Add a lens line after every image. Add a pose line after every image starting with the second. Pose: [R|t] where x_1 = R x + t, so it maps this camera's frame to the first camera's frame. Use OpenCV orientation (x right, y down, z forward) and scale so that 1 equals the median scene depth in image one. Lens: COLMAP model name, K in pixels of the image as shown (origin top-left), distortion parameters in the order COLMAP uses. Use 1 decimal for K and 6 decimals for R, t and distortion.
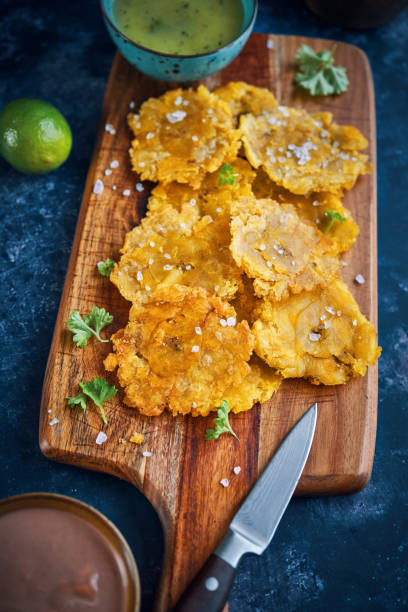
lens RADIAL K [[873.8, 0, 204.0], [0, 873.8, 306.0], [0, 0, 1]] dist [0.027653, 0.049065]
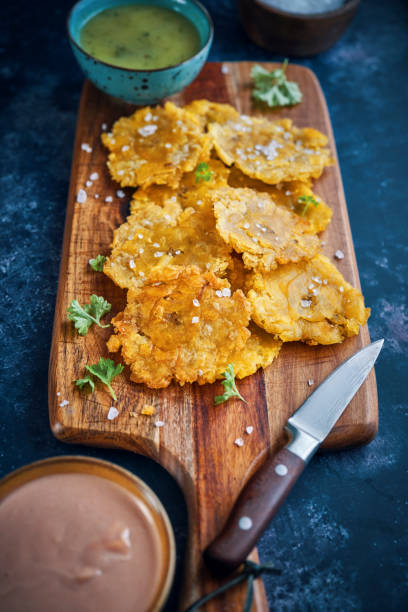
lens RADIAL K [[873.8, 0, 204.0], [0, 873.8, 306.0], [0, 0, 1]] dist [0.027653, 0.049065]
pose [[0.992678, -0.096892, 0.072127, -0.070366], [0.106892, 0.982741, -0.150976, 0.184216], [-0.056254, 0.157581, 0.985903, -0.019827]]
